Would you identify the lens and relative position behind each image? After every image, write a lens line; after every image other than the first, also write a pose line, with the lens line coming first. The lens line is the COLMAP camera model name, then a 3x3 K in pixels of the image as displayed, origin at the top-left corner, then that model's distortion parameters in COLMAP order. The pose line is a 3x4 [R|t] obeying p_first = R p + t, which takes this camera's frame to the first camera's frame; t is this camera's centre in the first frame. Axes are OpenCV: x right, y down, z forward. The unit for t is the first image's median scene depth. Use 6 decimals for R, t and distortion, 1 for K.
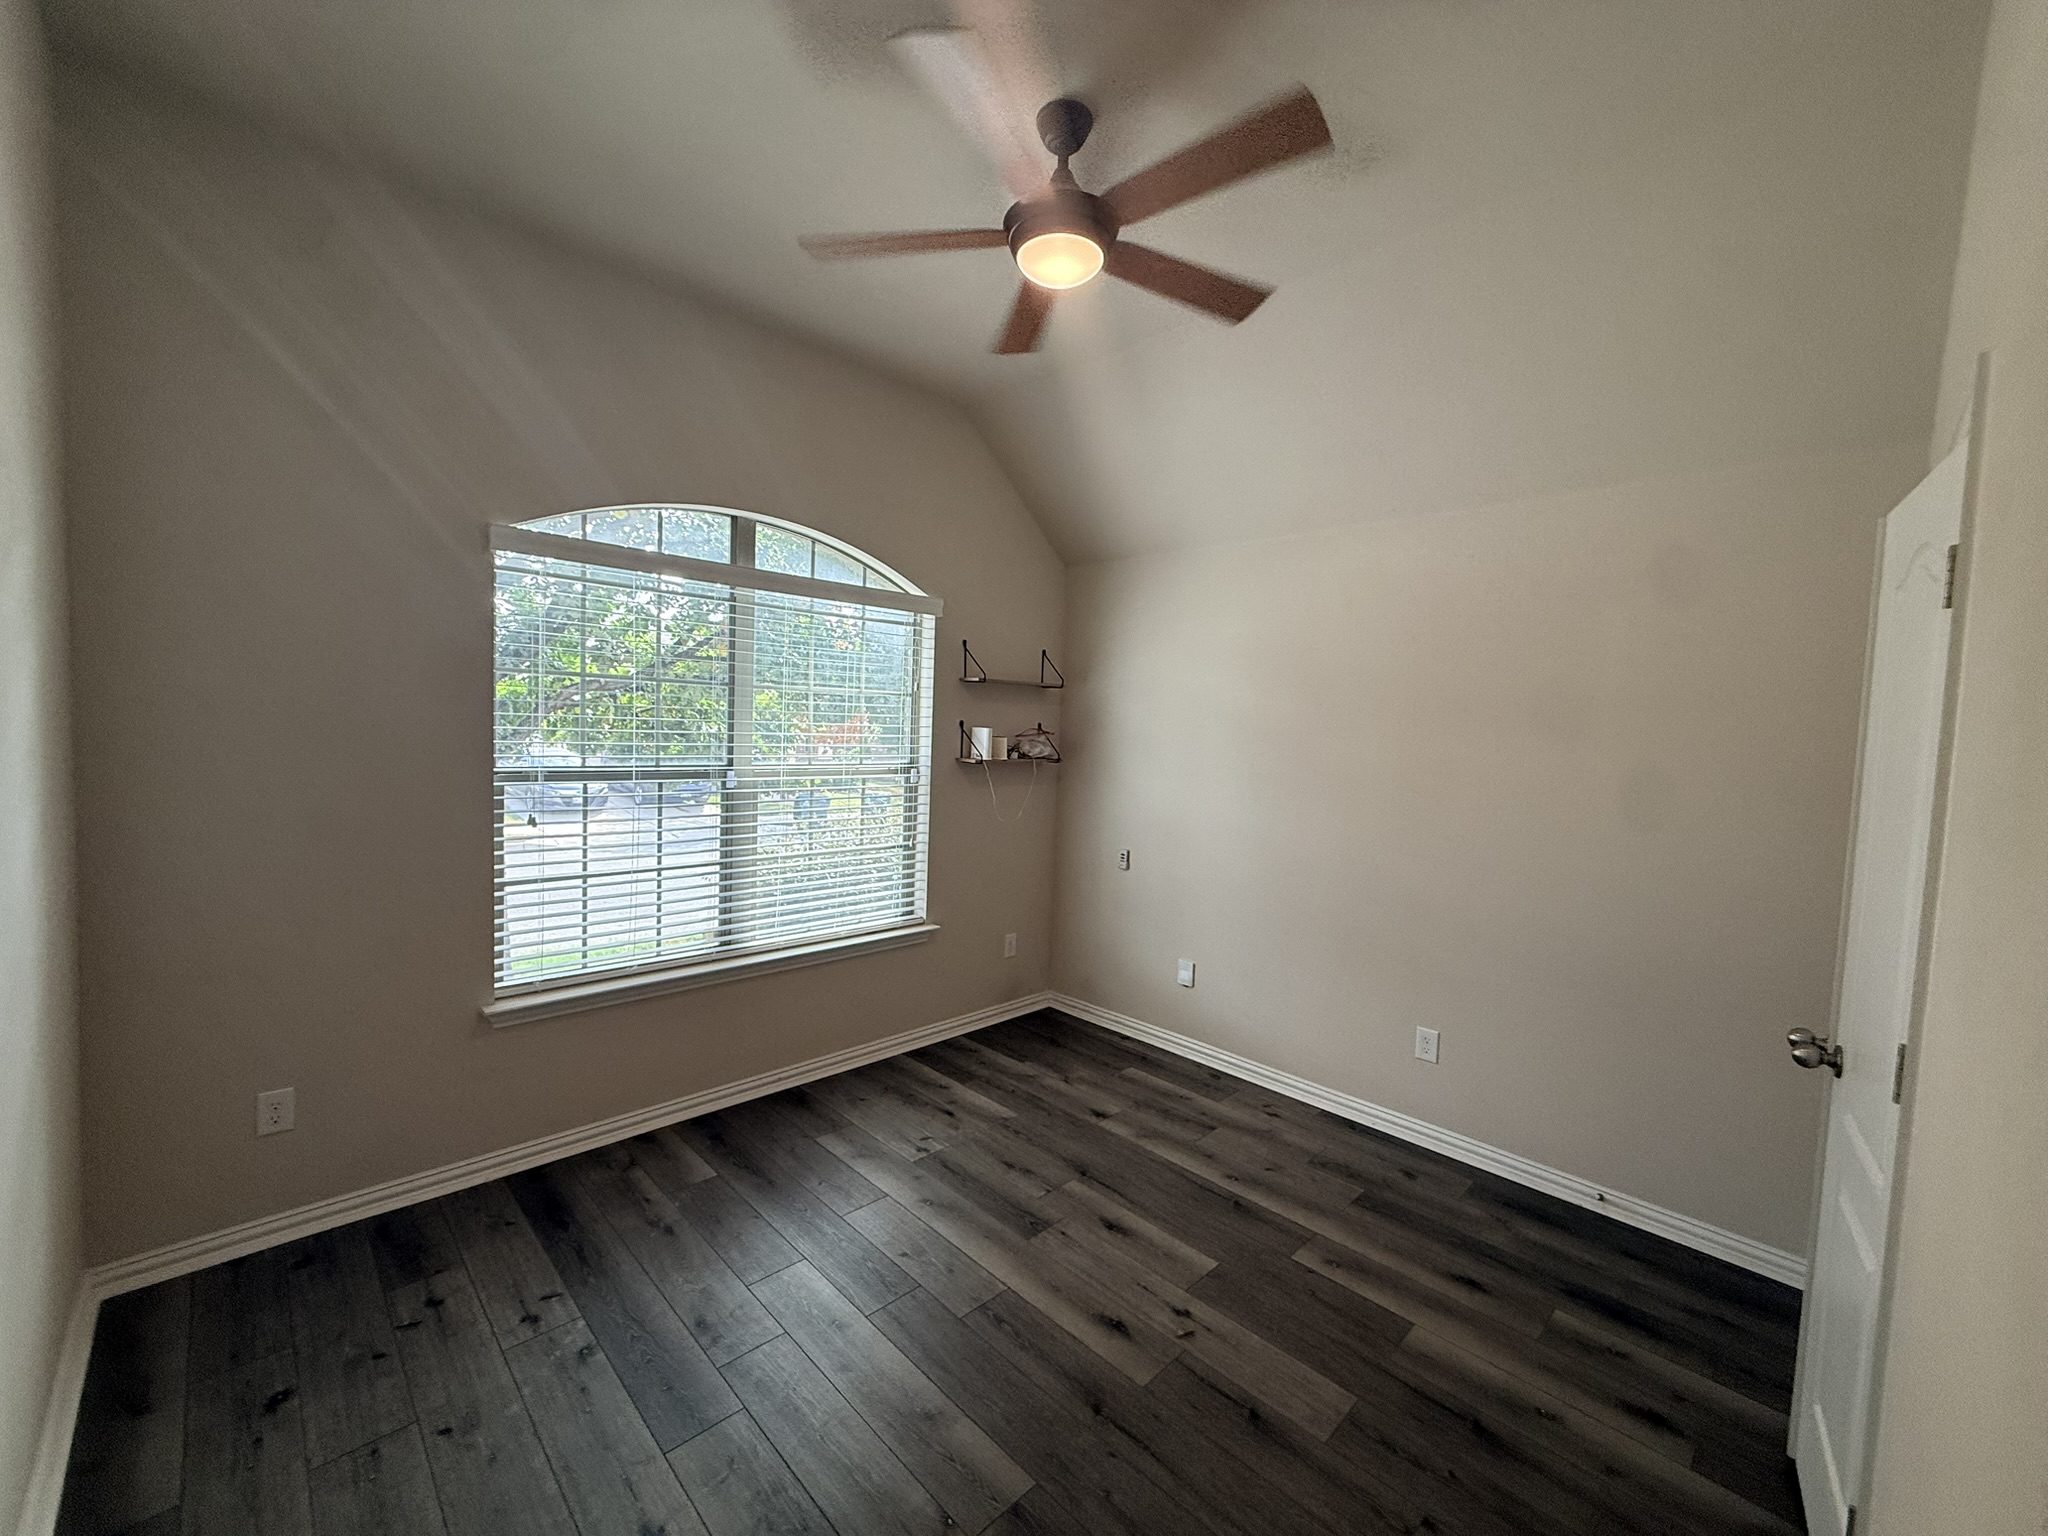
lens RADIAL K [[817.8, 0, 1020.4], [0, 817.8, 773.5], [0, 0, 1]] dist [-0.000448, -0.000070]
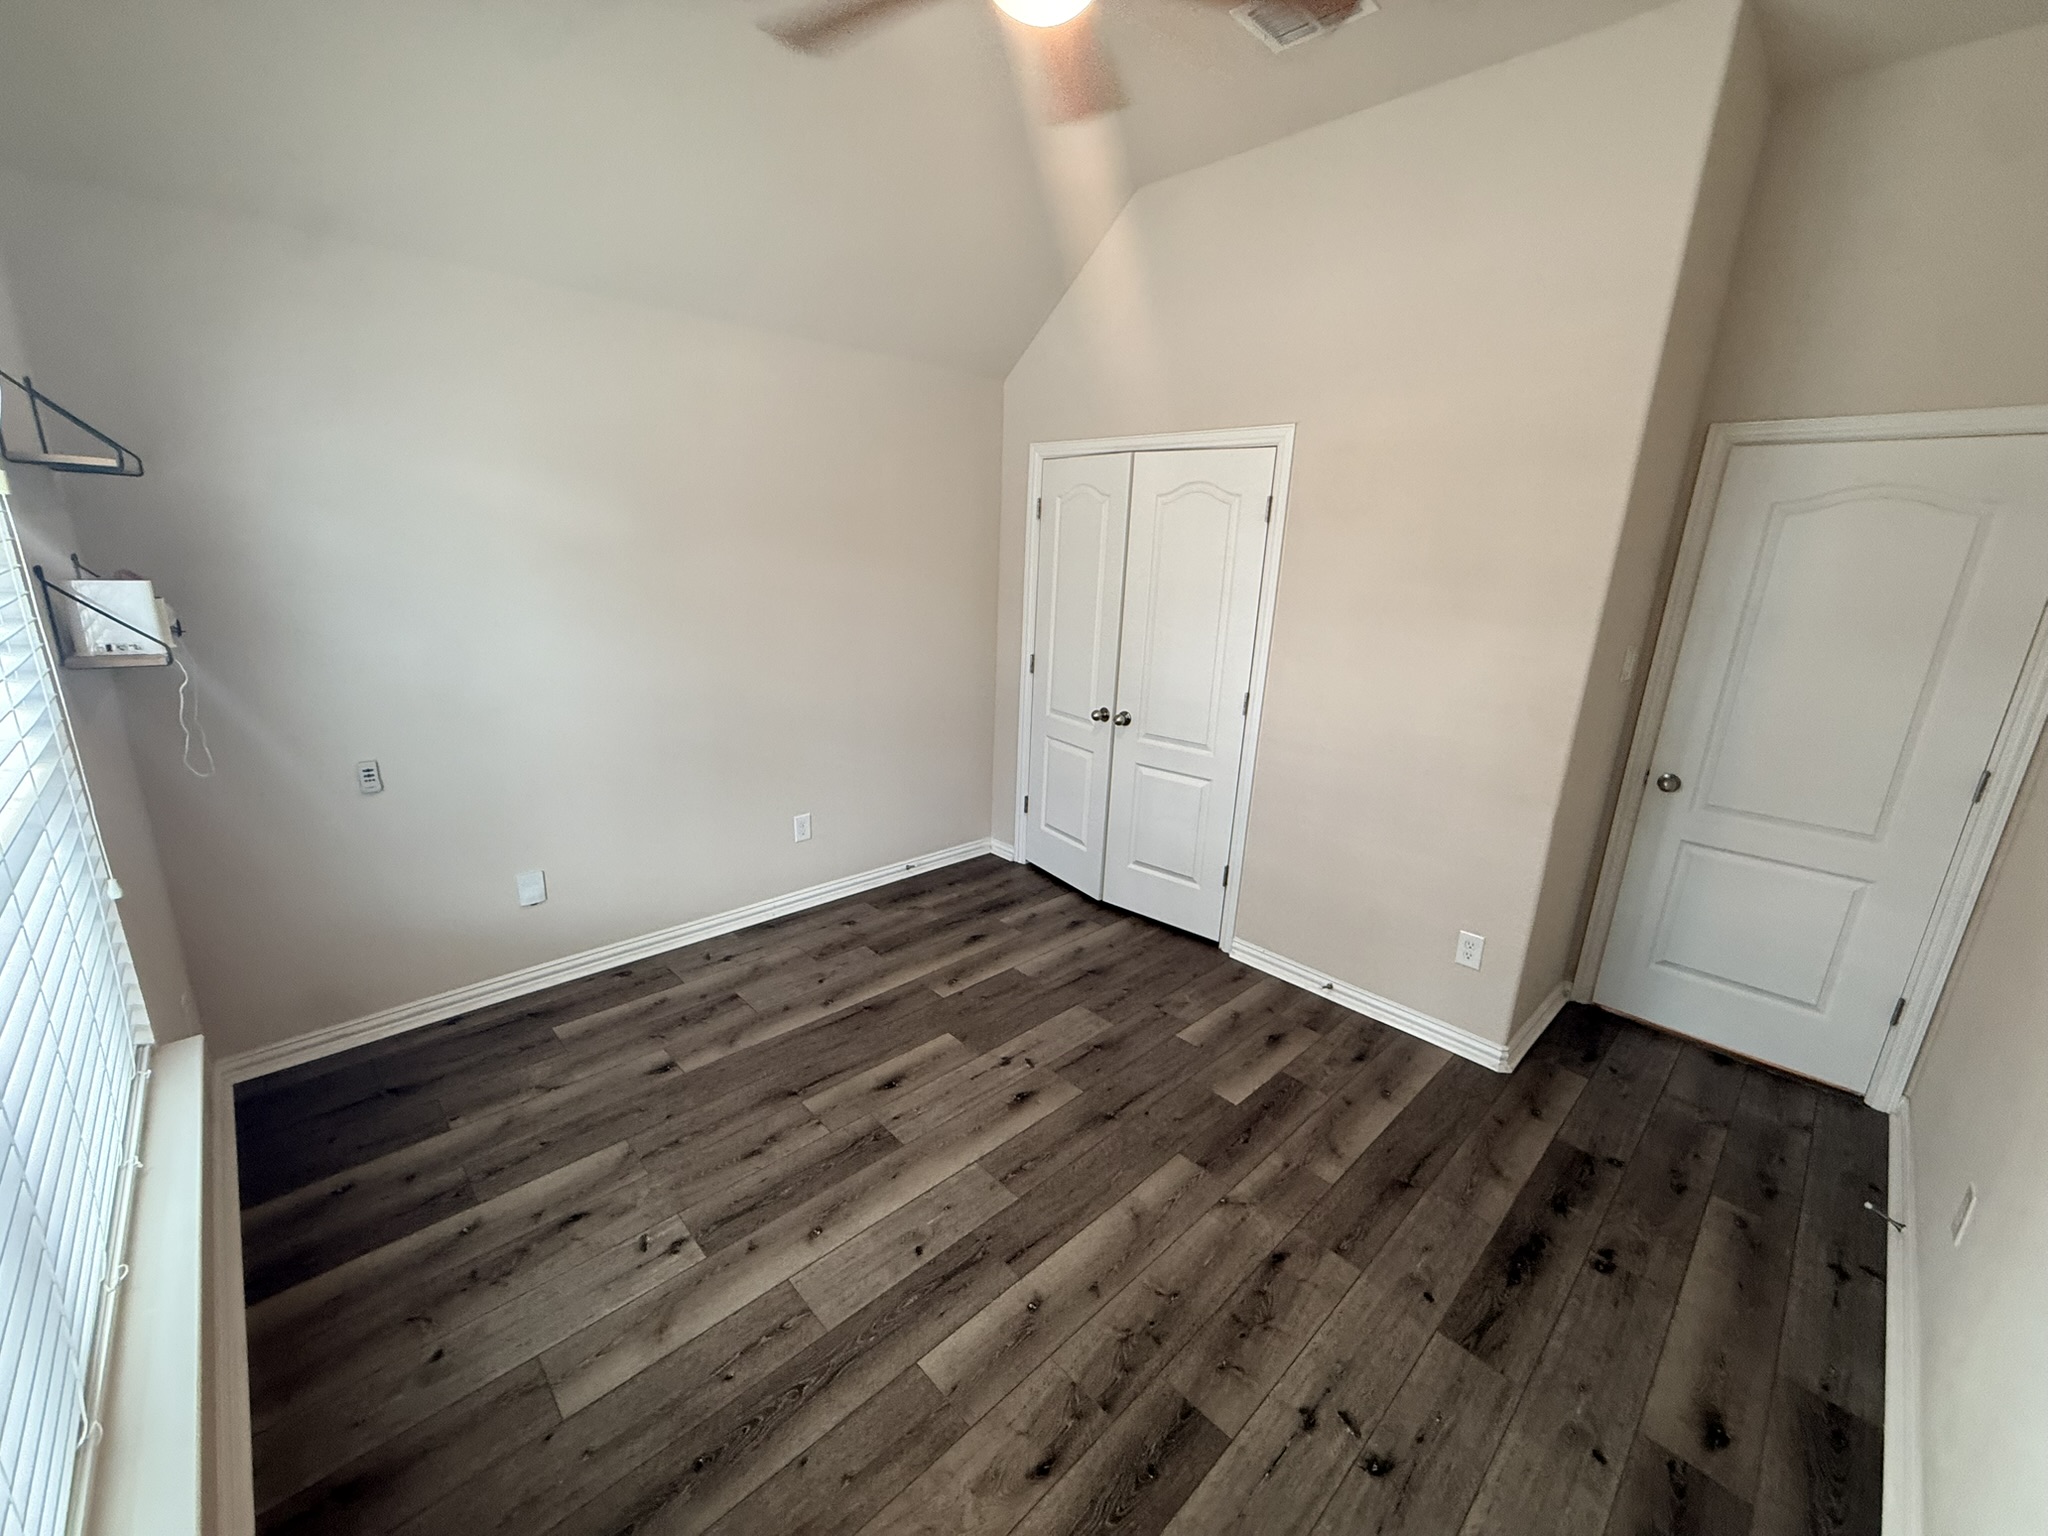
lens RADIAL K [[817.8, 0, 1028.4], [0, 817.8, 755.4], [0, 0, 1]] dist [-0.000448, -0.000070]
pose [[0.012068, -0.289968, 0.956960, -0.663691], [0.024667, 0.956825, 0.289616, -0.113020], [-0.999623, 0.020110, 0.018700, 0.721294]]
